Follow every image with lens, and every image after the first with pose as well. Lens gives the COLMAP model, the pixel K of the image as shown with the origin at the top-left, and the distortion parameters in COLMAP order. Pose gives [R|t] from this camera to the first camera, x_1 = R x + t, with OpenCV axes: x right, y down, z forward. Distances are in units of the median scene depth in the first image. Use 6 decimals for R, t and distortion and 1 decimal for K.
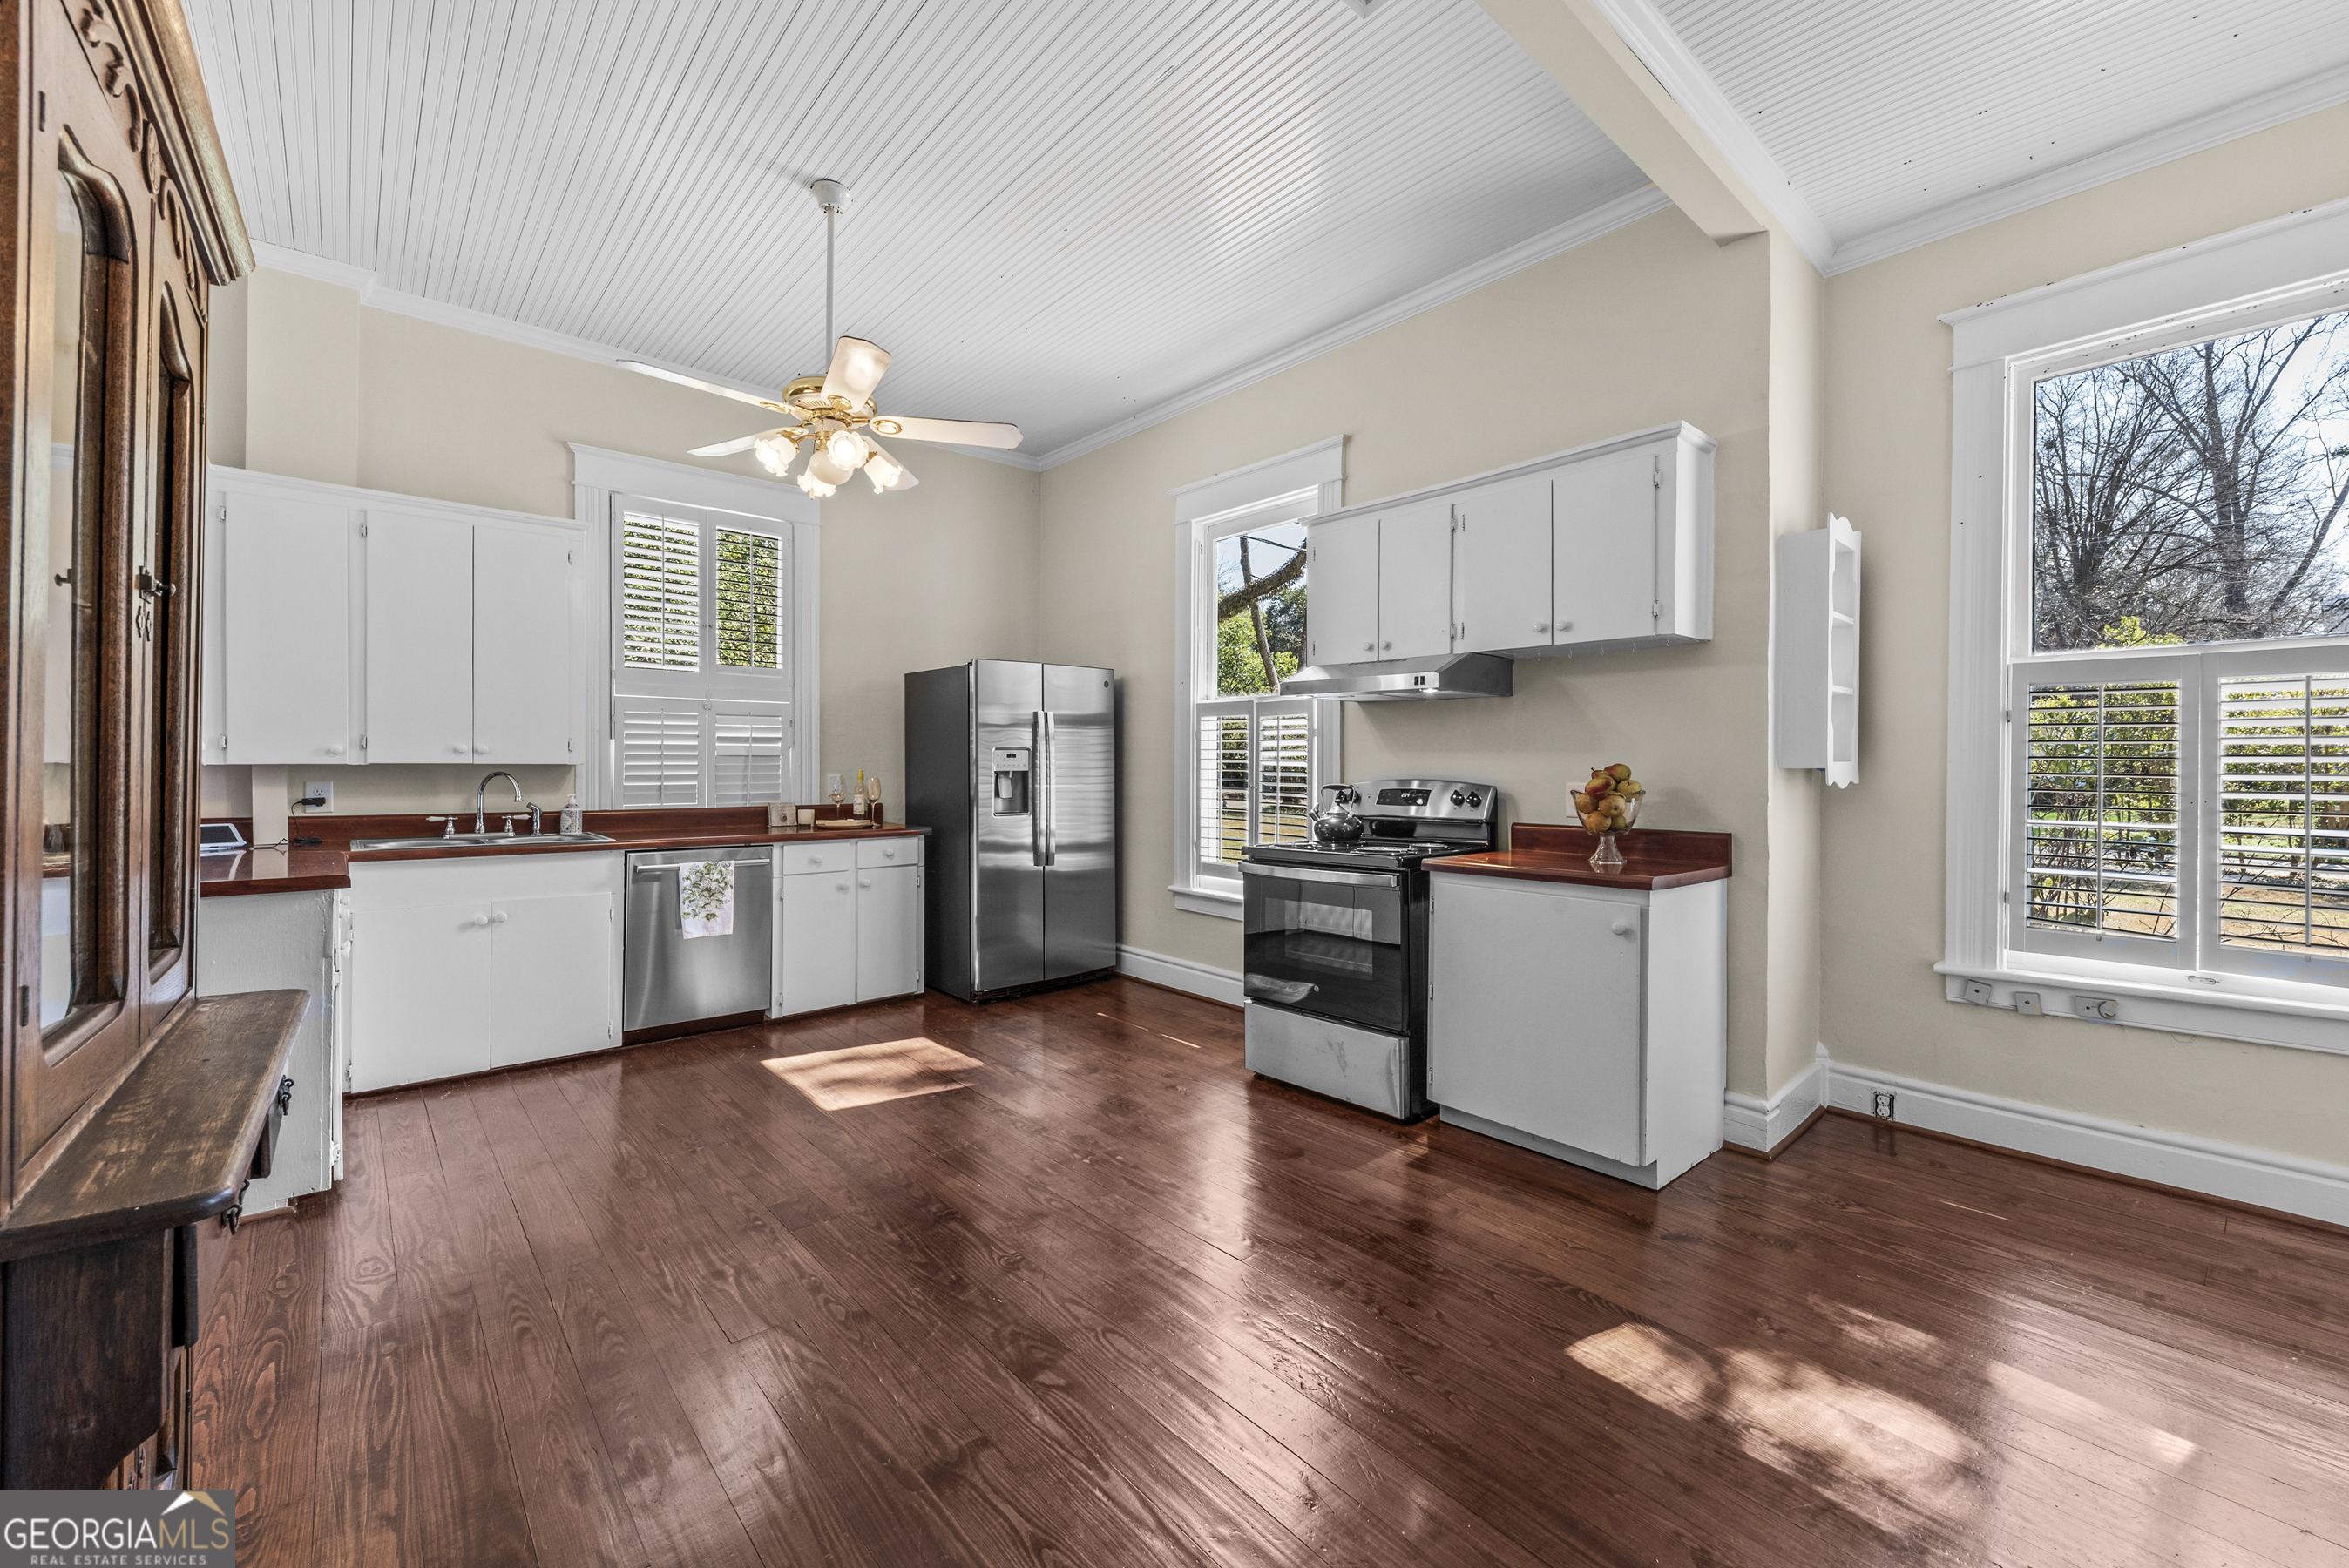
lens RADIAL K [[957.0, 0, 1219.1], [0, 957.0, 763.5], [0, 0, 1]] dist [0.003579, -0.001343]
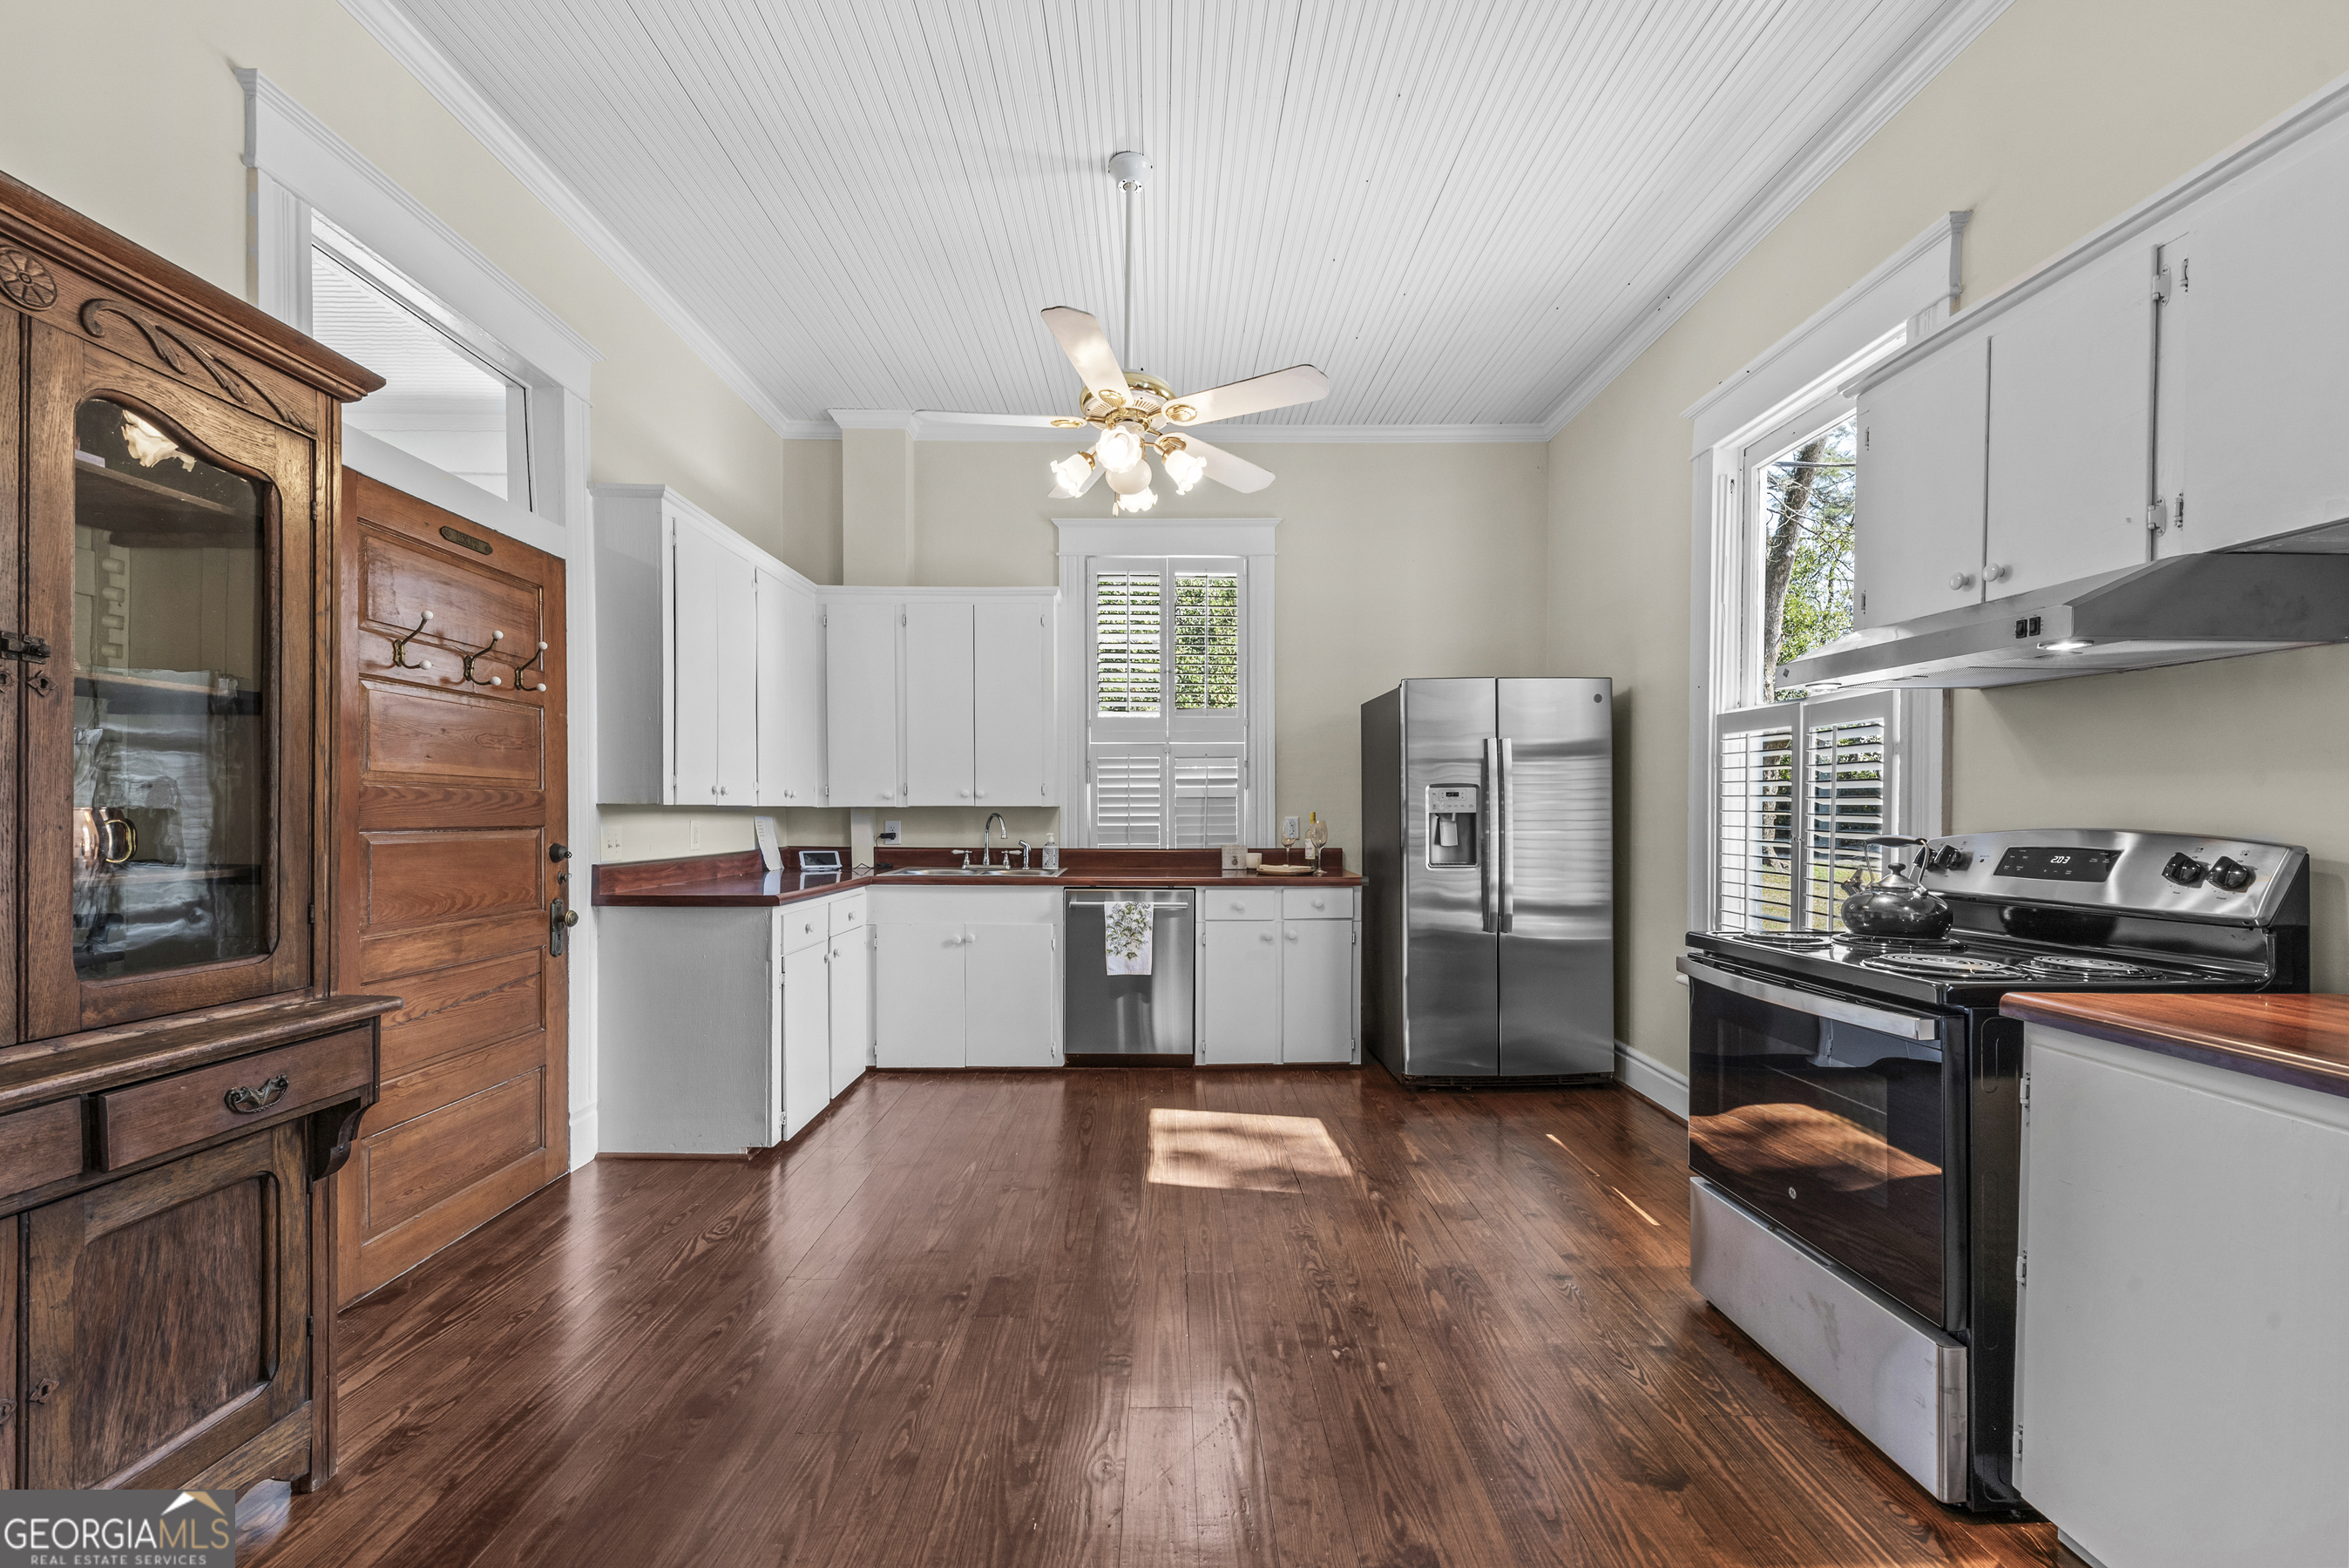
lens RADIAL K [[957.0, 0, 1145.1], [0, 957.0, 821.8], [0, 0, 1]] dist [0.003579, -0.001343]
pose [[0.732120, 0.007033, -0.681139, 0.167725], [0.003594, 0.999893, 0.014188, 0.003102], [0.681166, -0.012835, 0.732017, 0.259381]]
